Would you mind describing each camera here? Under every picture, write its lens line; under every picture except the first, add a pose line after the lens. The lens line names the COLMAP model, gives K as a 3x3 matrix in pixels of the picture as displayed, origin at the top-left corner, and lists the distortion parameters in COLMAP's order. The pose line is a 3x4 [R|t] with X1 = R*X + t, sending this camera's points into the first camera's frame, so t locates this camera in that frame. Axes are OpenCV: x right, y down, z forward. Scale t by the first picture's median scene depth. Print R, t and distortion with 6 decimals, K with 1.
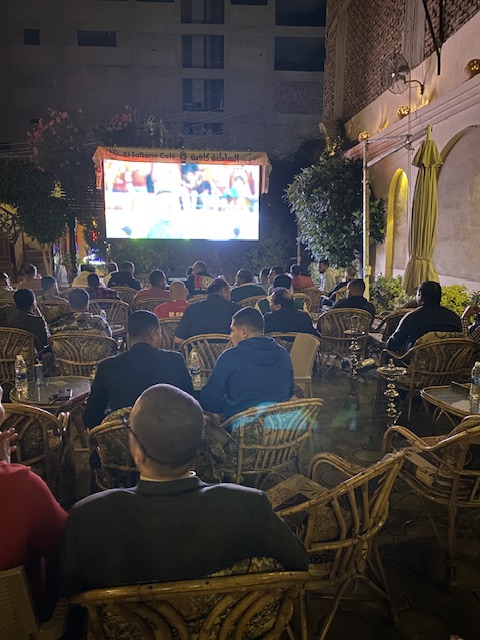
lens RADIAL K [[480.6, 0, 246.2], [0, 480.6, 322.9], [0, 0, 1]] dist [-0.013383, -0.005935]
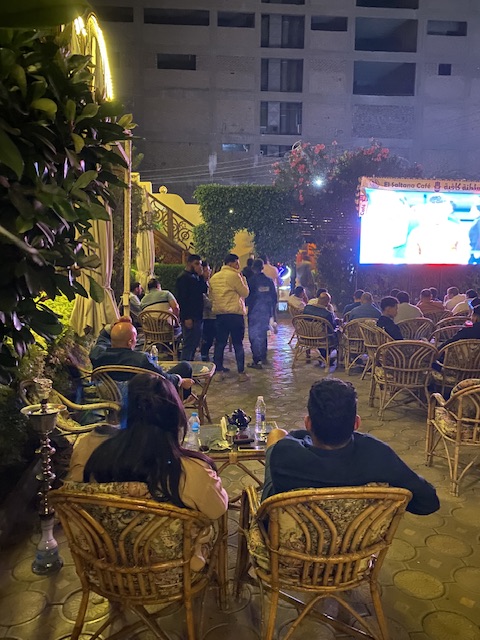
lens RADIAL K [[511.1, 0, 240.0], [0, 511.1, 320.5], [0, 0, 1]] dist [0.012438, -0.030598]
pose [[0.999841, -0.001647, 0.017766, -0.200166], [0.002691, 0.998260, -0.058905, 0.003140], [-0.017638, 0.058944, 0.998105, -0.030142]]
